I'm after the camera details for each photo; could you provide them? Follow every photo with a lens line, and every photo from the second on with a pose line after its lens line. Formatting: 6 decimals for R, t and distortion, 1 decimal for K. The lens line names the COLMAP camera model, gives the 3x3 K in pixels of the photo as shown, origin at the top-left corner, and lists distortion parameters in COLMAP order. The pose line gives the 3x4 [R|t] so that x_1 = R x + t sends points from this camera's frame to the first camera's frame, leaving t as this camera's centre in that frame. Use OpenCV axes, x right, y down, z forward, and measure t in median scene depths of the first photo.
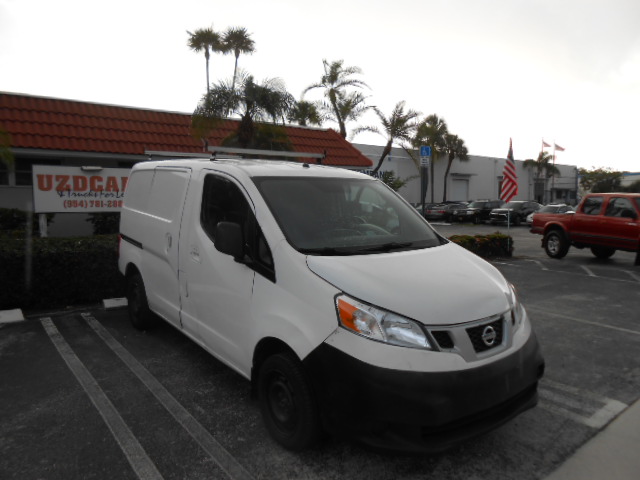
lens RADIAL K [[482.1, 0, 323.0], [0, 482.1, 240.6], [0, 0, 1]] dist [-0.023688, 0.008754]
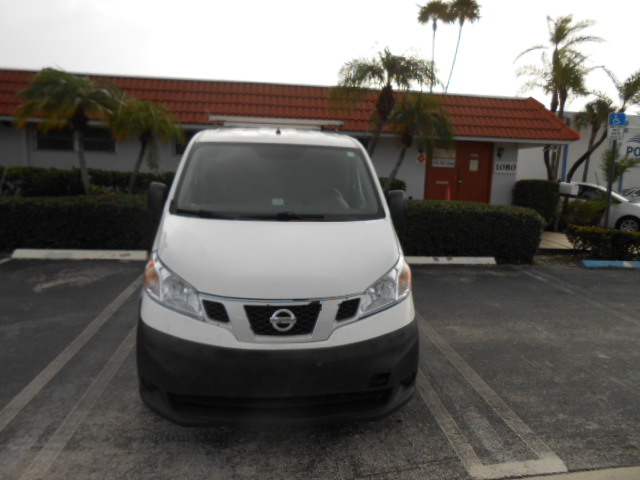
lens RADIAL K [[482.1, 0, 323.0], [0, 482.1, 240.6], [0, 0, 1]] dist [-0.023688, 0.008754]
pose [[0.853190, 0.100591, -0.511809, 0.643756], [-0.076402, 0.994746, 0.068144, -0.008803], [0.515975, -0.019036, 0.856392, 0.220006]]
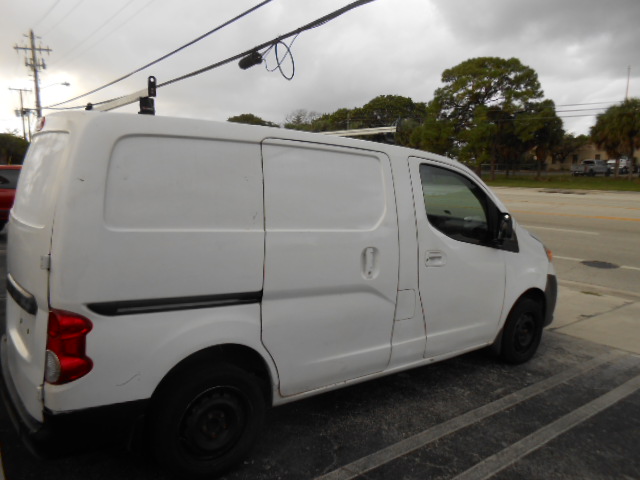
lens RADIAL K [[482.1, 0, 323.0], [0, 482.1, 240.6], [0, 0, 1]] dist [-0.023688, 0.008754]
pose [[0.008122, -0.154610, 0.987942, -1.192884], [0.080028, 0.984906, 0.153477, -0.162626], [-0.996760, 0.077816, 0.020372, 1.271043]]
